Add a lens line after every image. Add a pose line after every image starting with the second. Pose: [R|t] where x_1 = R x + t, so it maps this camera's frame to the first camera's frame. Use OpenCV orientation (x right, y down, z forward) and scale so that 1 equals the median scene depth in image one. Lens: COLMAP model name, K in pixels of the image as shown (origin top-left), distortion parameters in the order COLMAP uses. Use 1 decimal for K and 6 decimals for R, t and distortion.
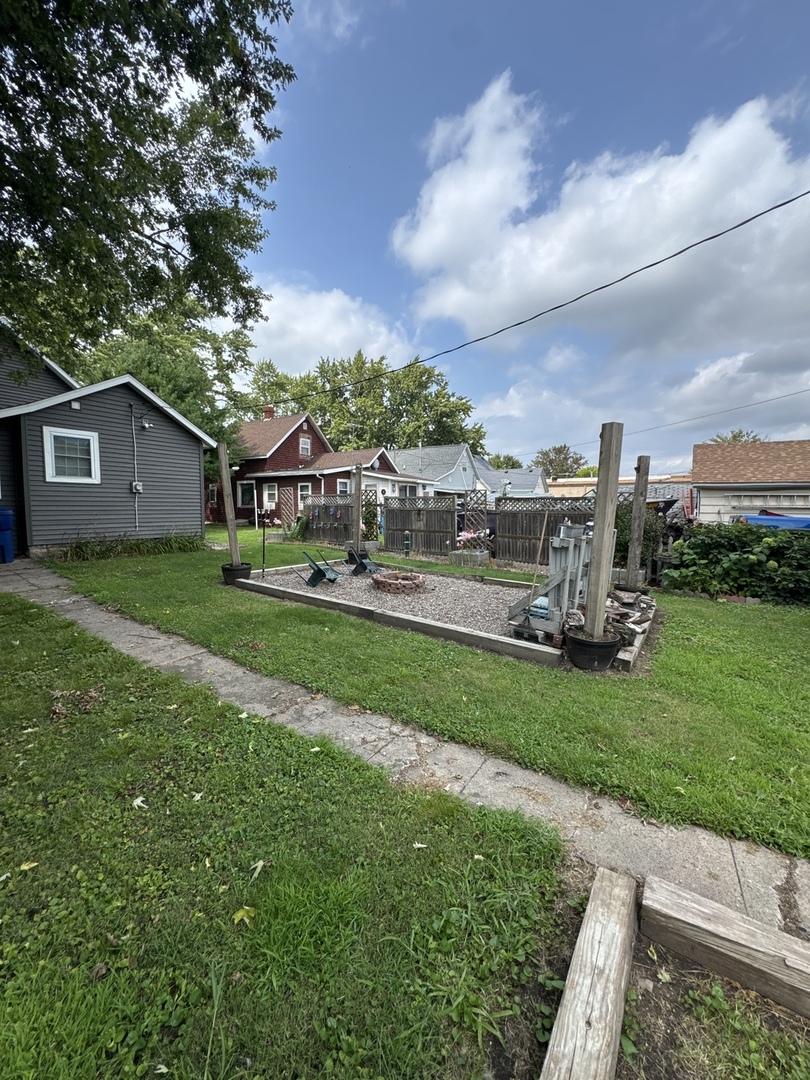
lens RADIAL K [[430.9, 0, 405.0], [0, 430.9, 540.0], [0, 0, 1]] dist [-0.003900, -0.000240]
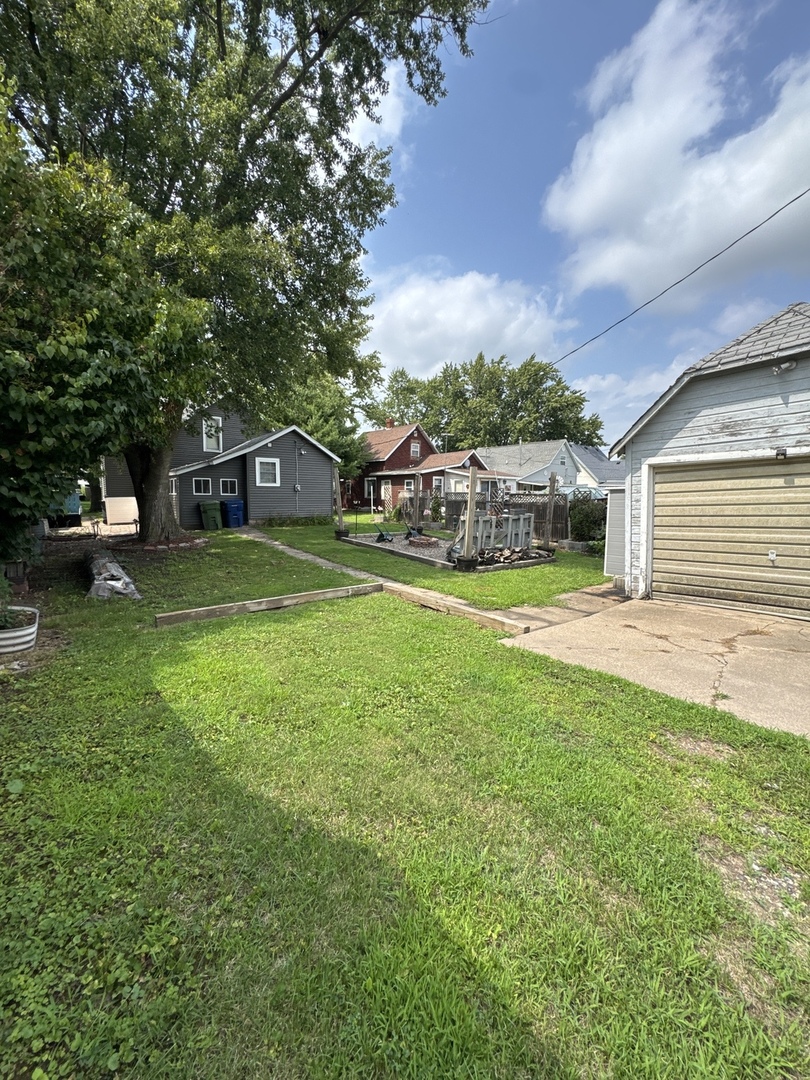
lens RADIAL K [[430.8, 0, 405.0], [0, 430.8, 540.0], [0, 0, 1]] dist [0.000786, 0.000118]
pose [[0.950514, 0.033378, -0.308882, 0.143041], [-0.025501, 0.999239, 0.029506, 0.011502], [0.309632, -0.020169, 0.950643, -0.224643]]
